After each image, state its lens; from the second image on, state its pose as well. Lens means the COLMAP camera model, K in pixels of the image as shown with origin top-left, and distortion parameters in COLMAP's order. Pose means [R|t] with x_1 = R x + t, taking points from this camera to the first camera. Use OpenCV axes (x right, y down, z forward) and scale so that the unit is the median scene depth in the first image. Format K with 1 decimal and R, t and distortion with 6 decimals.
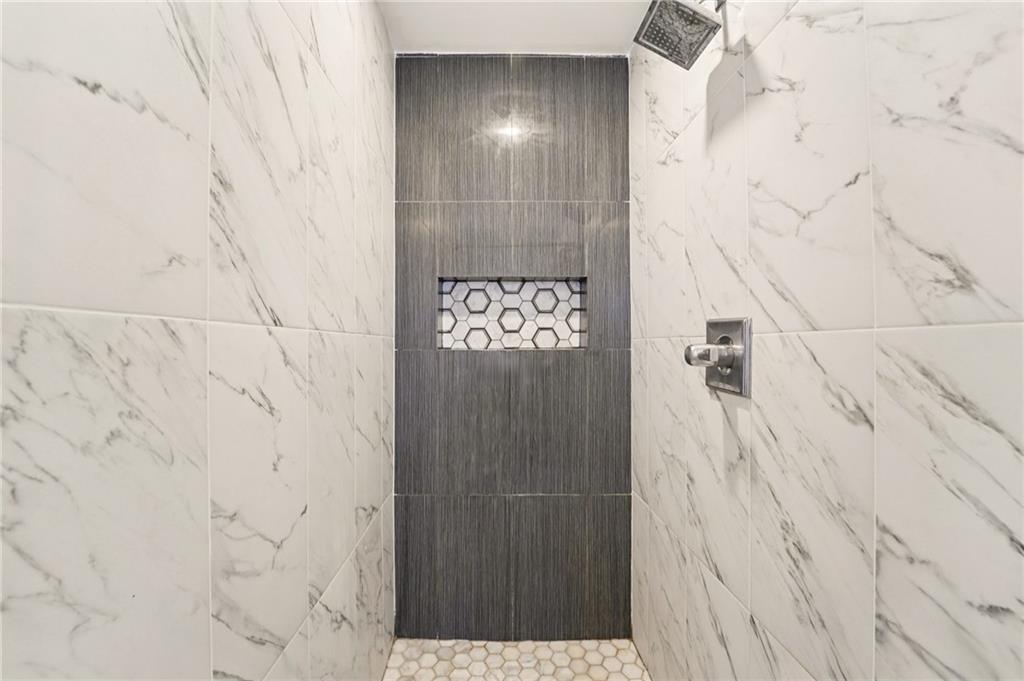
lens RADIAL K [[427.7, 0, 510.7], [0, 427.7, 341.3], [0, 0, 1]] dist [-0.025057, 0.001435]
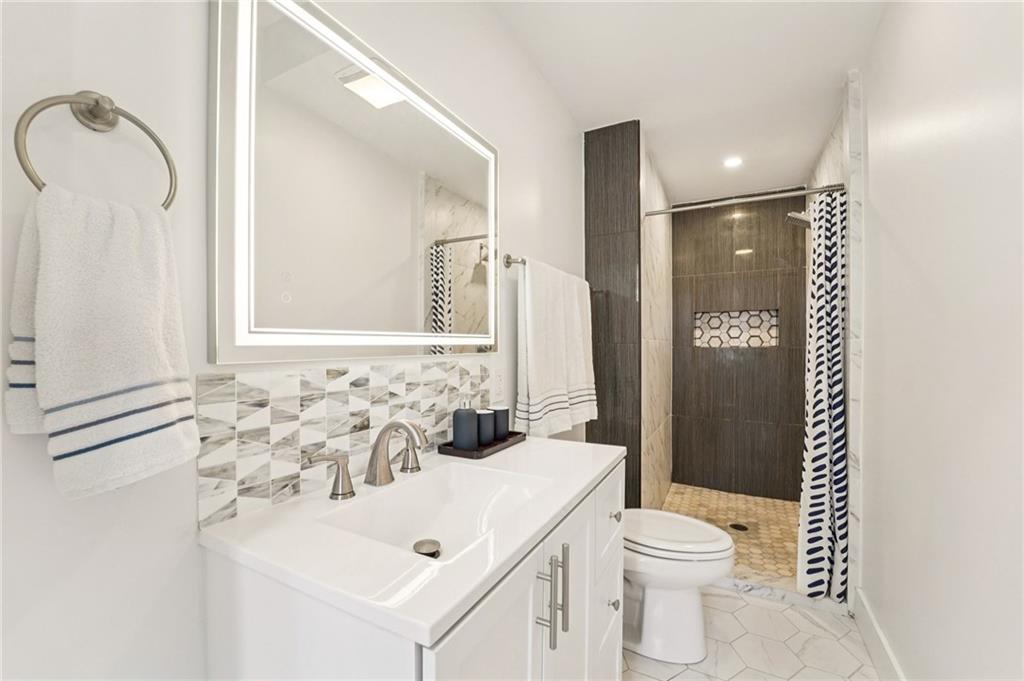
lens RADIAL K [[427.7, 0, 505.7], [0, 427.7, 347.2], [0, 0, 1]] dist [-0.025057, 0.001435]
pose [[0.868567, 0.003446, -0.495561, 0.055133], [-0.001035, 0.999986, 0.005139, 0.010449], [0.495572, -0.003951, 0.868558, -1.176496]]
